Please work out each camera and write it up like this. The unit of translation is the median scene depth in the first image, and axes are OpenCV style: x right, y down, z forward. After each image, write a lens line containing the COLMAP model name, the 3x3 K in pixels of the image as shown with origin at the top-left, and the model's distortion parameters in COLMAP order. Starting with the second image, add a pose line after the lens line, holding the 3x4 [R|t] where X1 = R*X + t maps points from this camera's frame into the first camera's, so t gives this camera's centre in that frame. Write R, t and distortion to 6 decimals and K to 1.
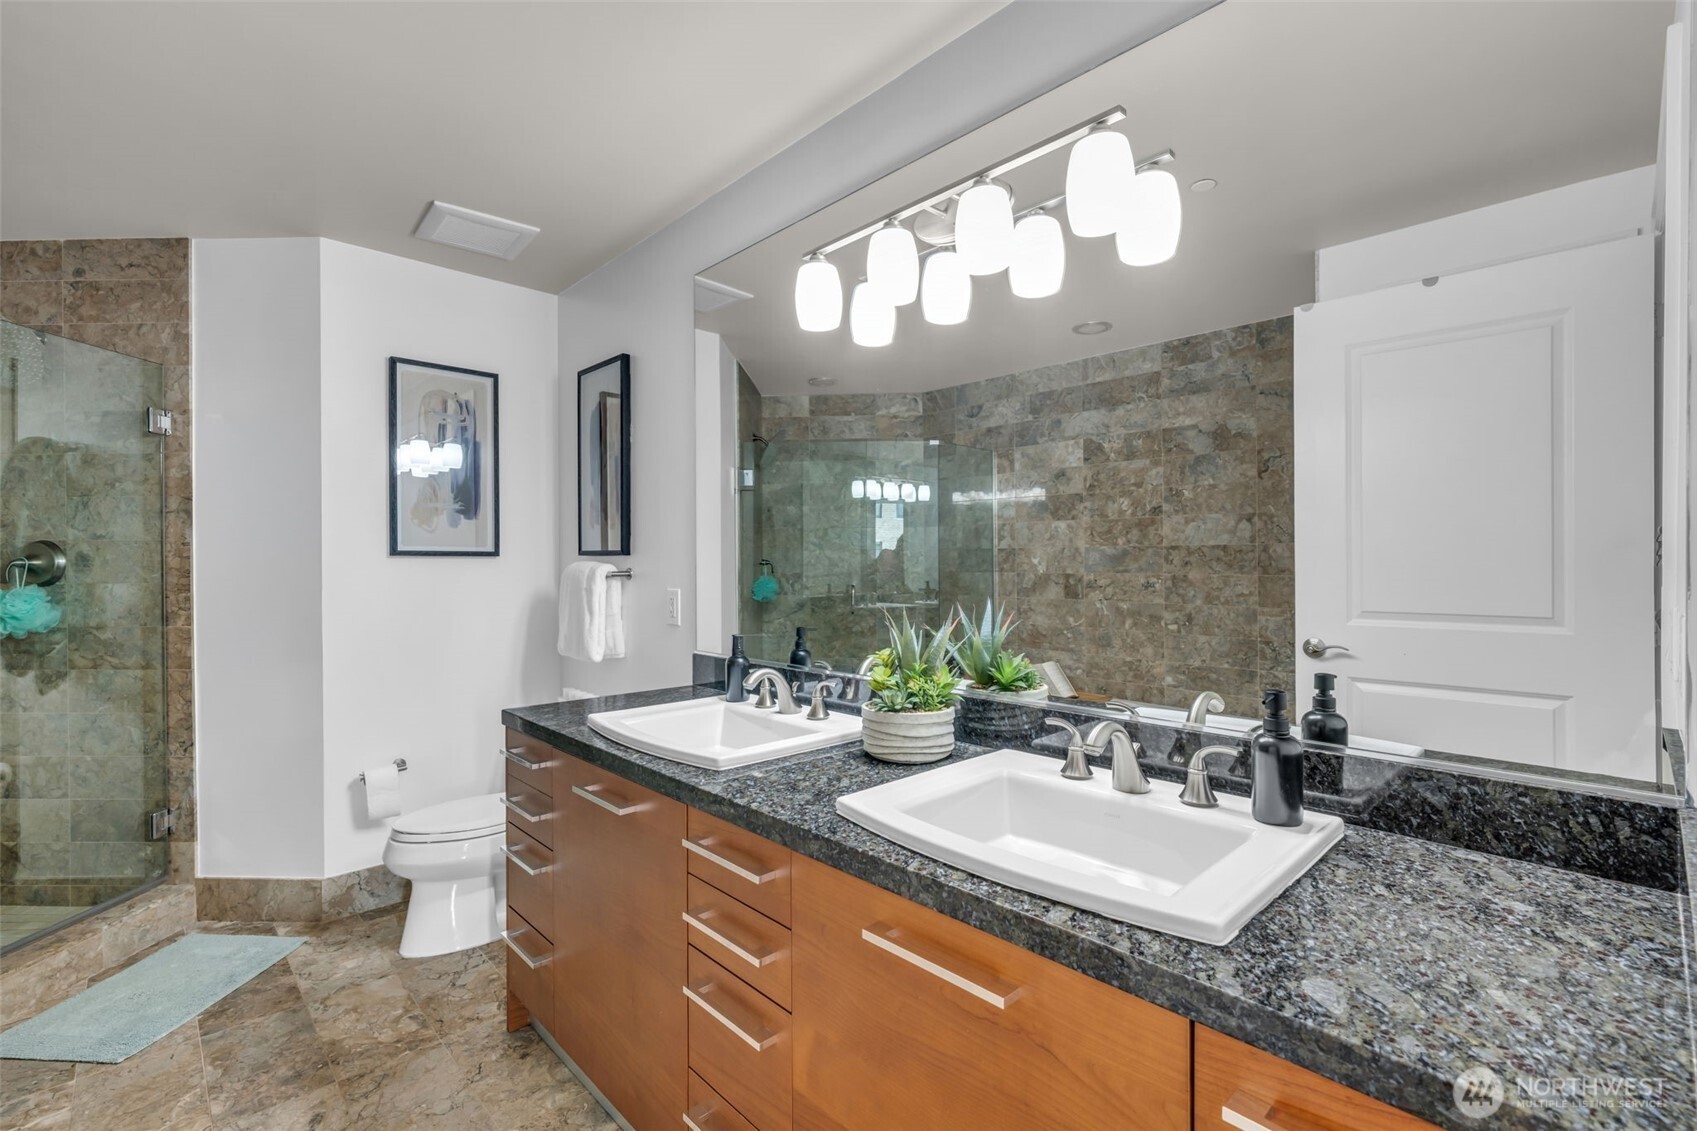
lens RADIAL K [[749.2, 0, 847.8], [0, 749.2, 560.9], [0, 0, 1]] dist [0.003313, 0.001249]
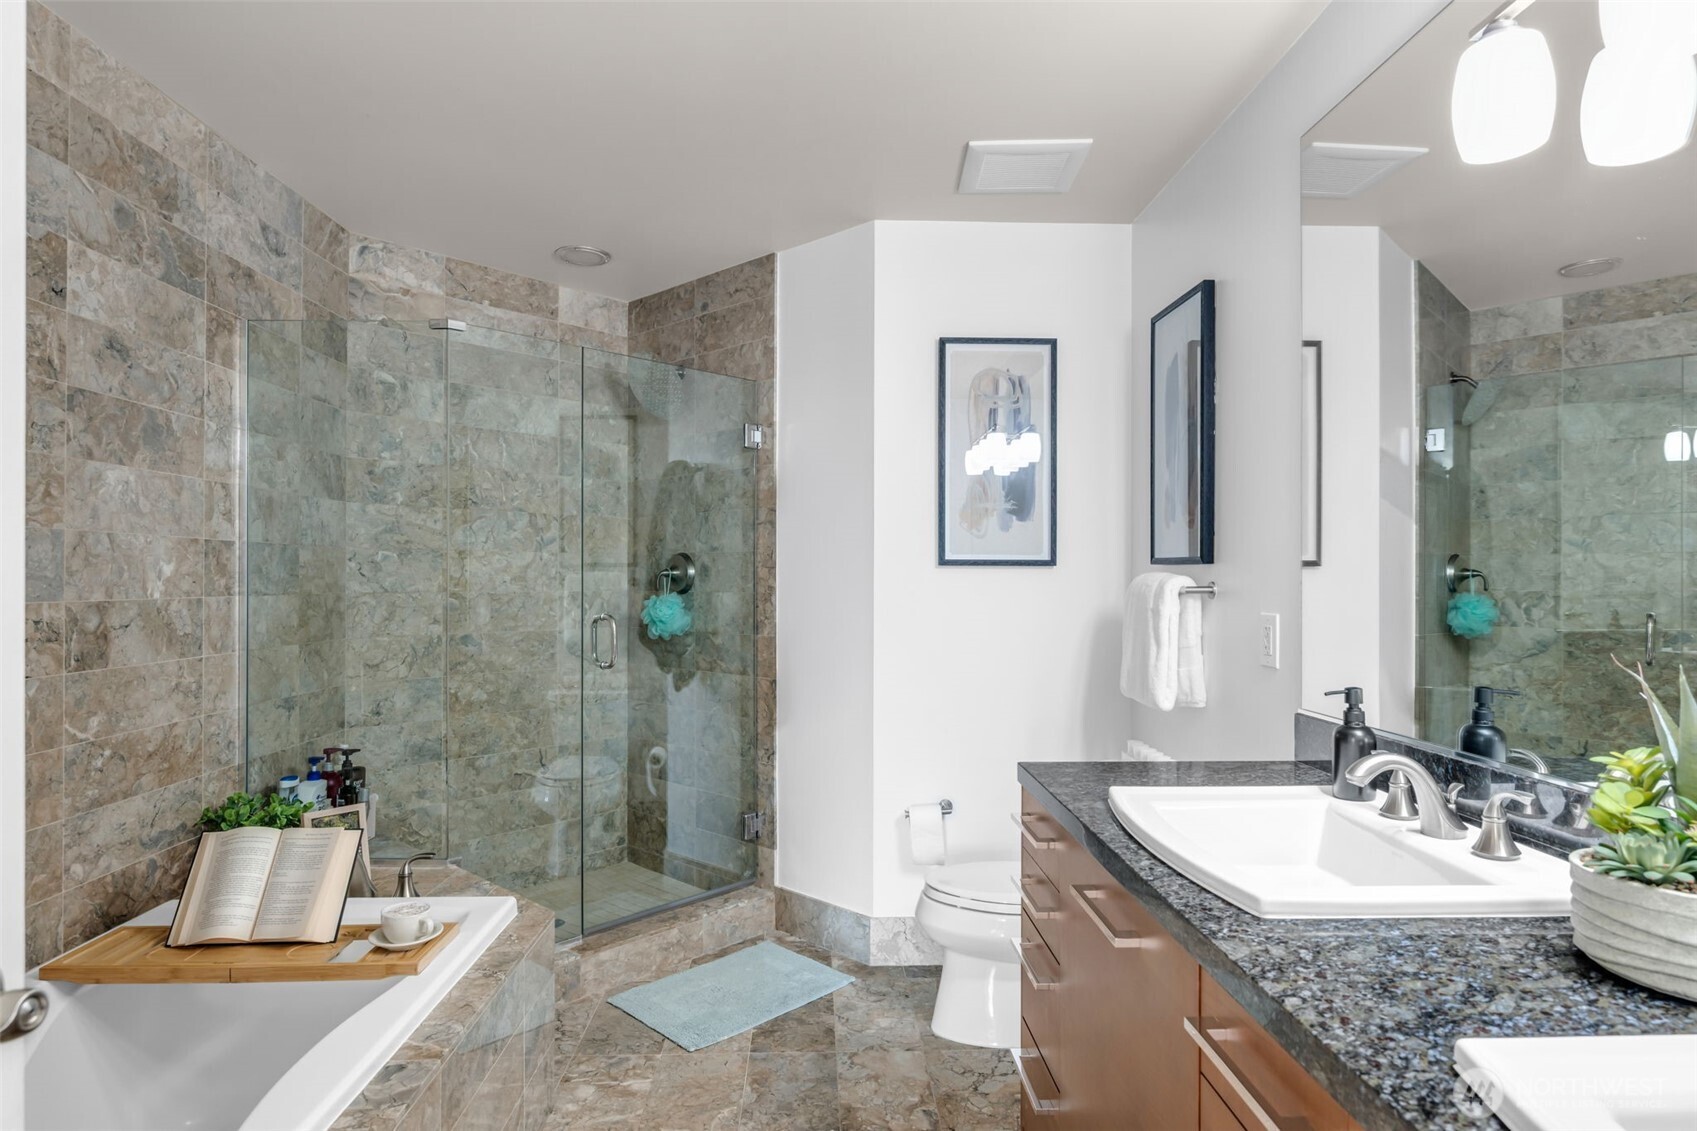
lens RADIAL K [[947.9, 0, 849.9], [0, 947.9, 571.1], [0, 0, 1]] dist [-0.002443, 0.003925]
pose [[0.750593, 0.000606, -0.660765, 0.046050], [-0.000645, 1.000000, 0.000183, -0.000344], [0.660765, 0.000289, 0.750593, 0.112375]]
